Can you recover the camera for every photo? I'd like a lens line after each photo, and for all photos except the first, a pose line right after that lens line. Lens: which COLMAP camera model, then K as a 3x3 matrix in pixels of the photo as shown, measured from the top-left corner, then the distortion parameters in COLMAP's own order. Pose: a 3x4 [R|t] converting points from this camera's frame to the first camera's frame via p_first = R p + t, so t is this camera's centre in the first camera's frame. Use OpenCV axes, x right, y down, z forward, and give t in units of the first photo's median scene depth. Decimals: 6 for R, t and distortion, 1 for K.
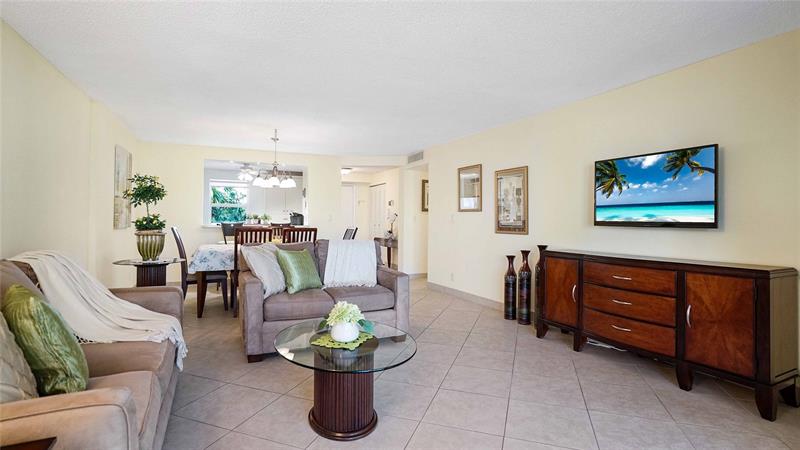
lens RADIAL K [[370.6, 0, 391.2], [0, 370.6, 208.1], [0, 0, 1]] dist [-0.038432, 0.005065]
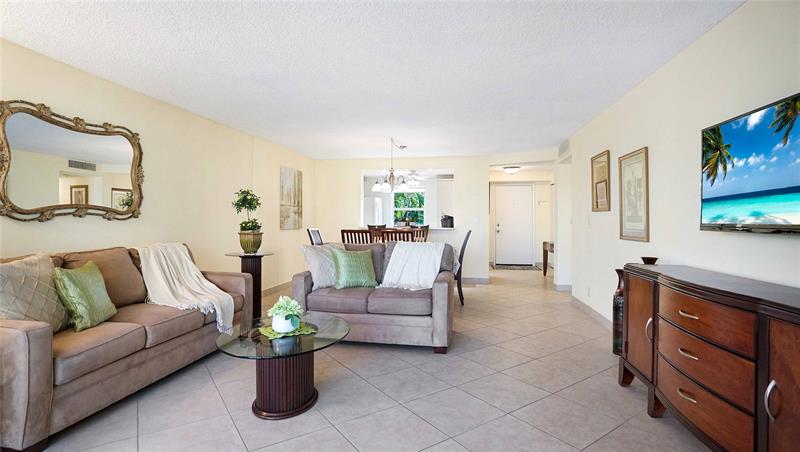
lens RADIAL K [[374.0, 0, 402.8], [0, 374.0, 218.3], [0, 0, 1]] dist [-0.034797, 0.004958]
pose [[0.819408, -0.009696, -0.573129, 0.525835], [0.021798, 0.999661, 0.014253, 0.008066], [0.572796, -0.024172, 0.819341, 0.196749]]
